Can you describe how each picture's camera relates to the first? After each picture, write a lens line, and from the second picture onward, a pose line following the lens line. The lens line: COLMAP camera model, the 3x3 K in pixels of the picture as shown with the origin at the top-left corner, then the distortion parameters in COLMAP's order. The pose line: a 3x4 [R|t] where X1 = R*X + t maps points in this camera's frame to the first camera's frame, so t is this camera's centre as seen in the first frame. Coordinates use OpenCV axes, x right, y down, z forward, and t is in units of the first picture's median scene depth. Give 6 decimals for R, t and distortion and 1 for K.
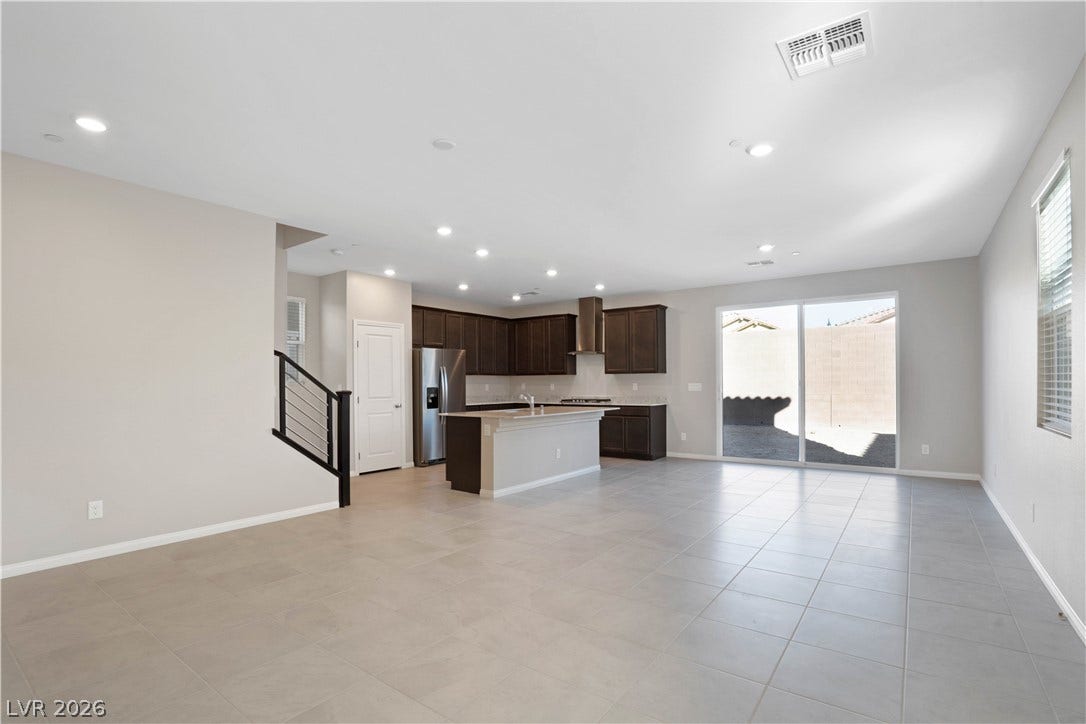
lens RADIAL K [[516.6, 0, 556.4], [0, 516.6, 383.8], [0, 0, 1]] dist [-0.024028, -0.000092]
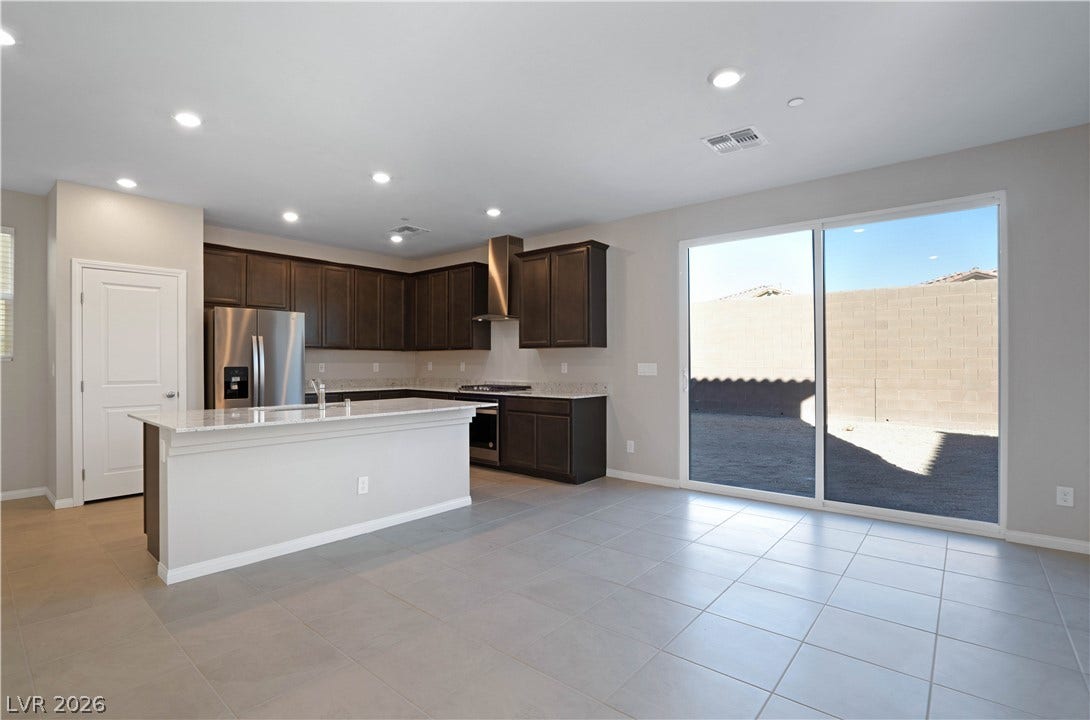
lens RADIAL K [[508.1, 0, 545.0], [0, 508.1, 360.0], [0, 0, 1]] dist [-0.027473, -0.000084]
pose [[0.995759, 0.004855, -0.091871, 0.201696], [-0.005374, 0.999971, -0.005409, -0.000706], [0.091842, 0.005880, 0.995756, 0.369877]]
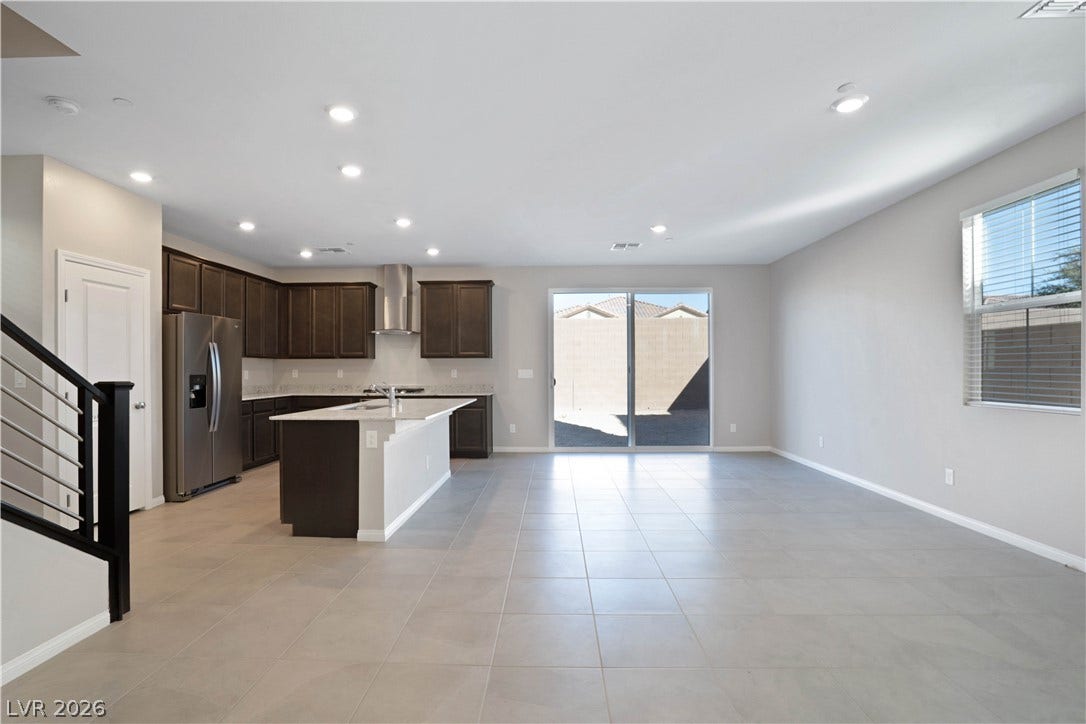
lens RADIAL K [[507.7, 0, 523.9], [0, 507.7, 364.0], [0, 0, 1]] dist [-0.052215, 0.045000]
pose [[0.844160, 0.007587, 0.536037, -0.217731], [0.000177, 0.999896, -0.014432, 0.002330], [-0.536091, 0.012278, 0.844071, 0.241662]]
